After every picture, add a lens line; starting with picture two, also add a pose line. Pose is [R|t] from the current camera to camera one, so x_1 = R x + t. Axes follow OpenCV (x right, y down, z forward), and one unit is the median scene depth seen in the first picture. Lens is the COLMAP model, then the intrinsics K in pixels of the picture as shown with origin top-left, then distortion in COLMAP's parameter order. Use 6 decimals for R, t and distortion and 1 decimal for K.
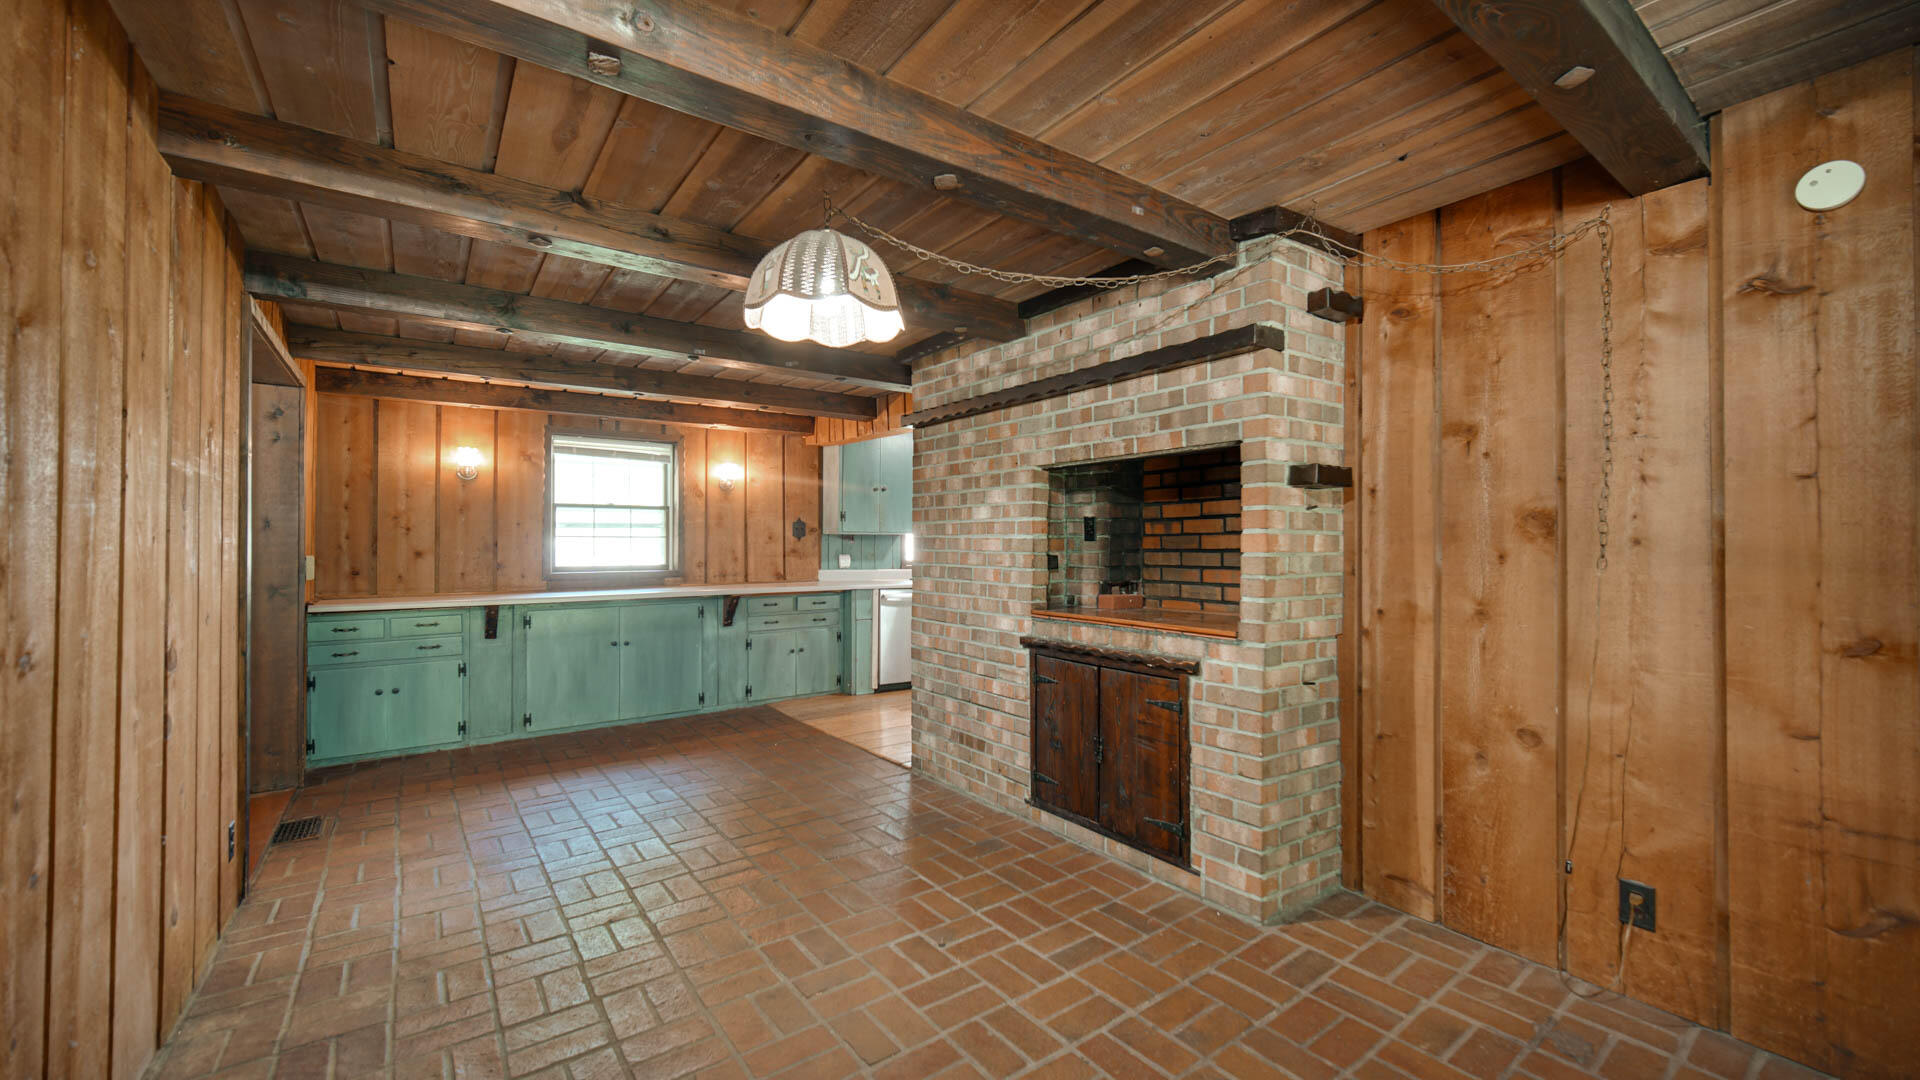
lens RADIAL K [[755.9, 0, 966.5], [0, 755.9, 533.7], [0, 0, 1]] dist [-0.000790, 0.000411]
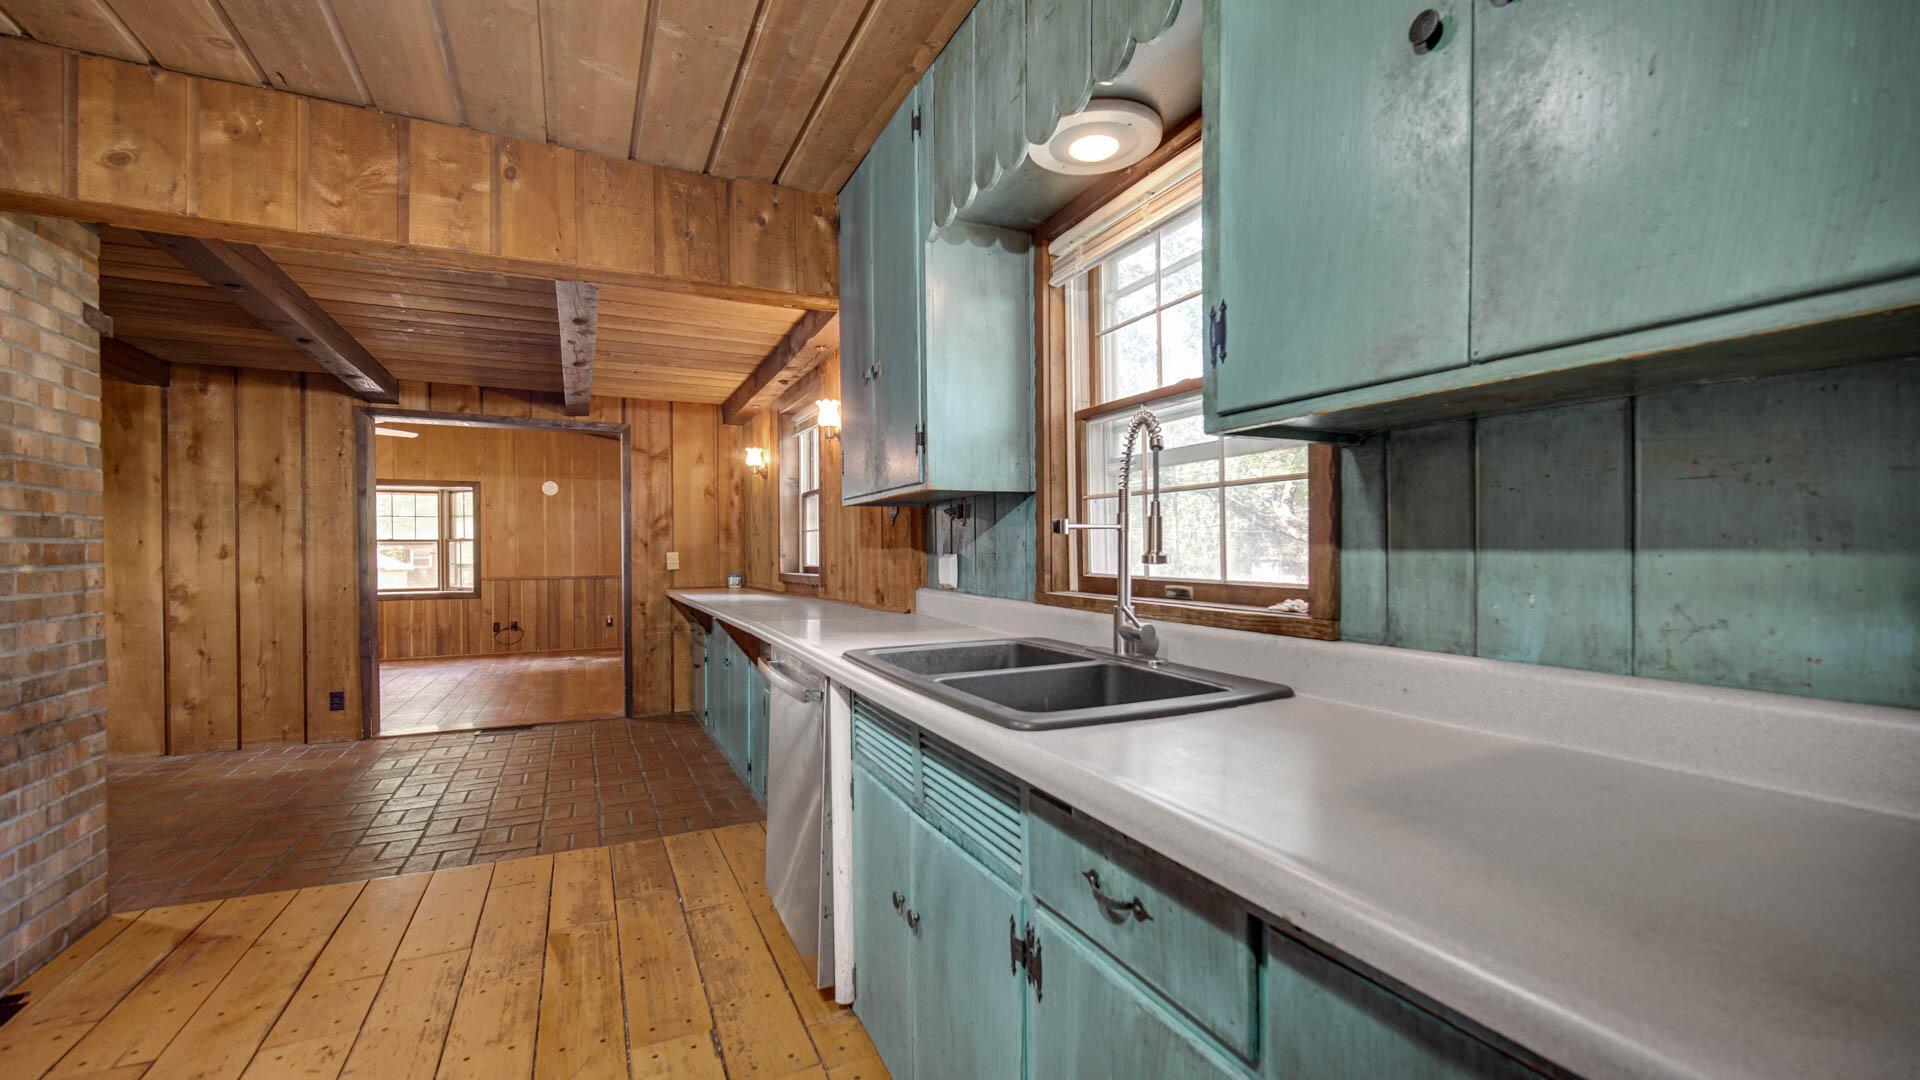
lens RADIAL K [[755.9, 0, 951.7], [0, 755.9, 553.1], [0, 0, 1]] dist [-0.000790, 0.000411]
pose [[-0.166604, -0.000049, -0.986024, 0.304207], [0.021604, 0.999760, -0.003700, 0.037585], [0.985787, -0.021918, -0.166563, 1.406603]]
